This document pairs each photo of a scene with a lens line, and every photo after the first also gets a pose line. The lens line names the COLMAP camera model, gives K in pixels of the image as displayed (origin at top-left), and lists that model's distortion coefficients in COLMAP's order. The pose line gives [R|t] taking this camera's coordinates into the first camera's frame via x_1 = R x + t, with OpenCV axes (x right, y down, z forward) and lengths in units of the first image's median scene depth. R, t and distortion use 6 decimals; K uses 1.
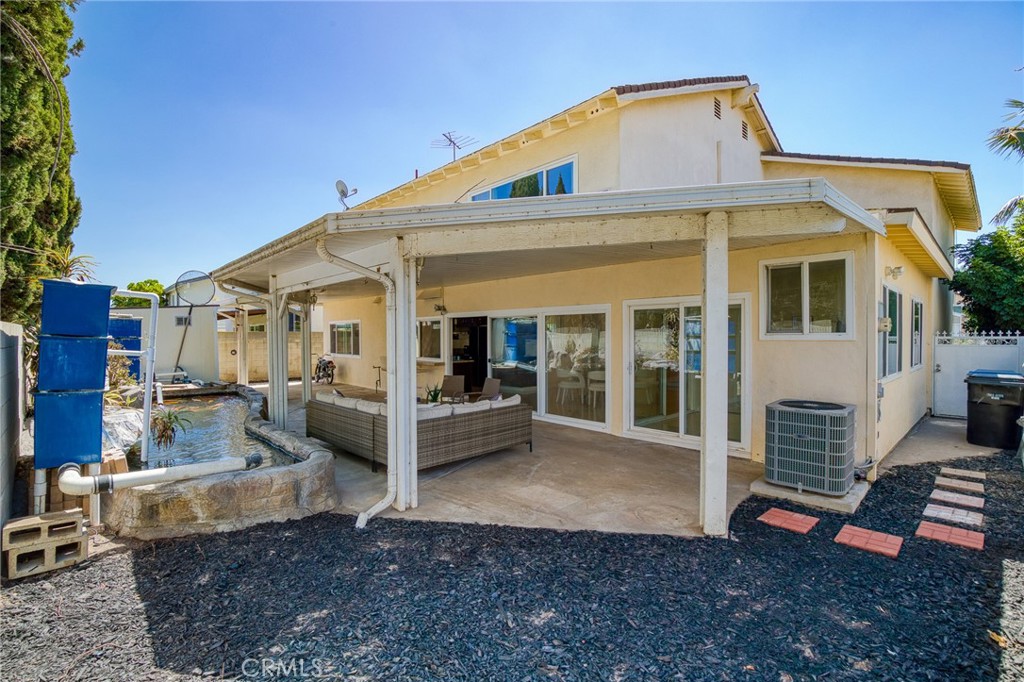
lens RADIAL K [[467.3, 0, 505.8], [0, 467.3, 338.1], [0, 0, 1]] dist [-0.029788, 0.002545]
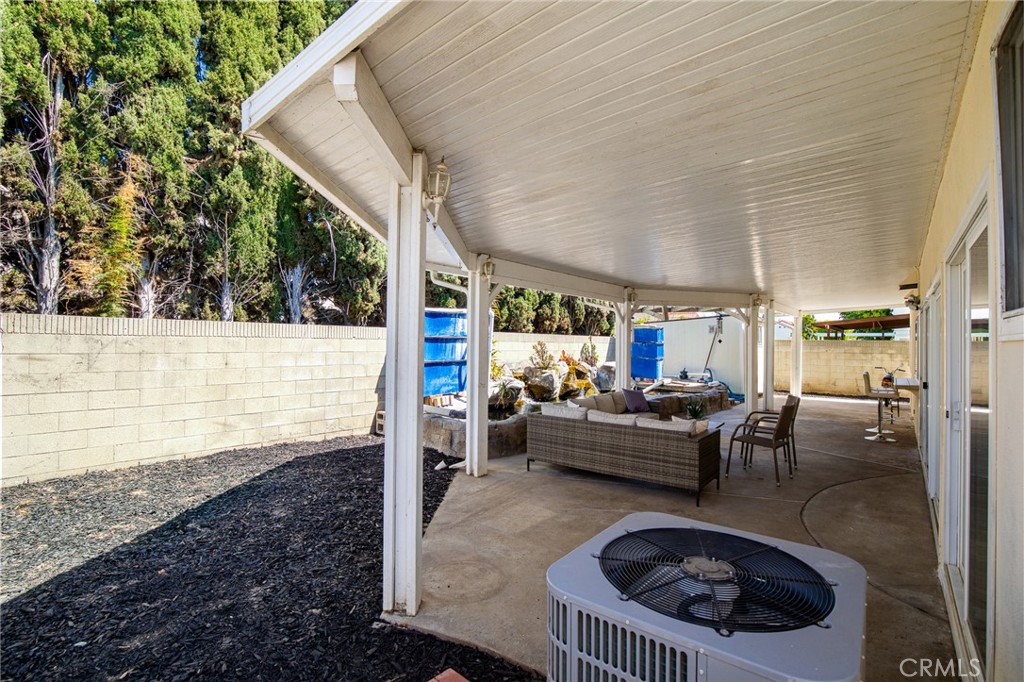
lens RADIAL K [[467.3, 0, 509.6], [0, 467.3, 340.3], [0, 0, 1]] dist [-0.029788, 0.002545]
pose [[0.115181, -0.004360, -0.993335, 0.440788], [-0.016856, 0.999838, -0.006343, 0.007206], [0.993202, 0.017474, 0.115089, 0.408972]]
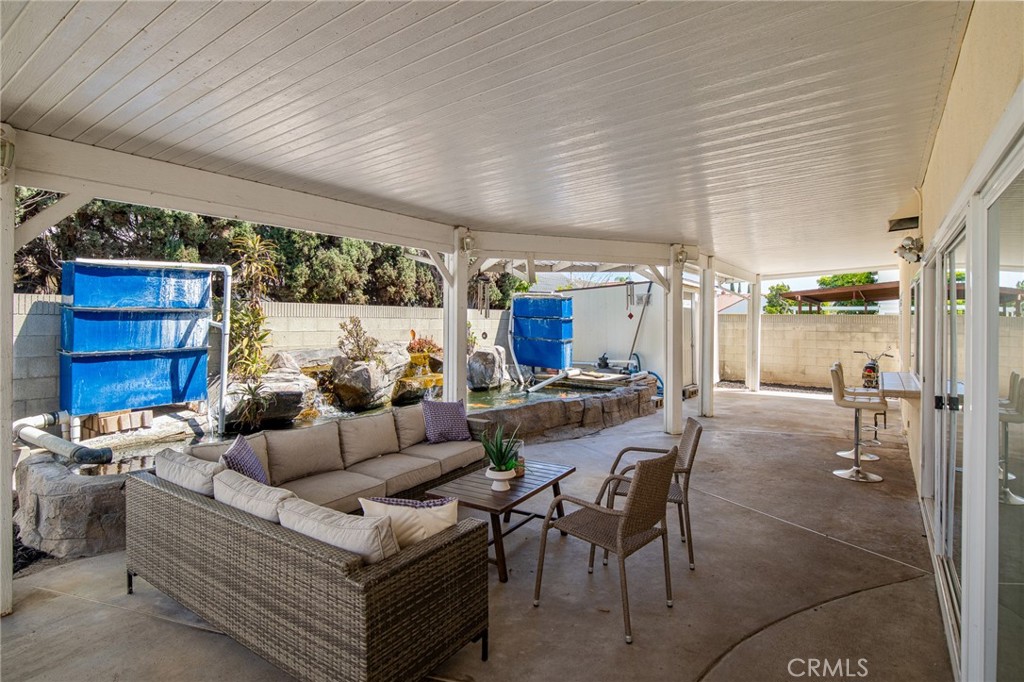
lens RADIAL K [[521.0, 0, 511.5], [0, 521.0, 323.6], [0, 0, 1]] dist [-0.017752, -0.000624]
pose [[0.194763, 0.009839, -0.980801, 0.202174], [-0.014335, 0.999871, 0.007183, 0.002902], [0.980746, 0.012661, 0.194879, 0.659146]]
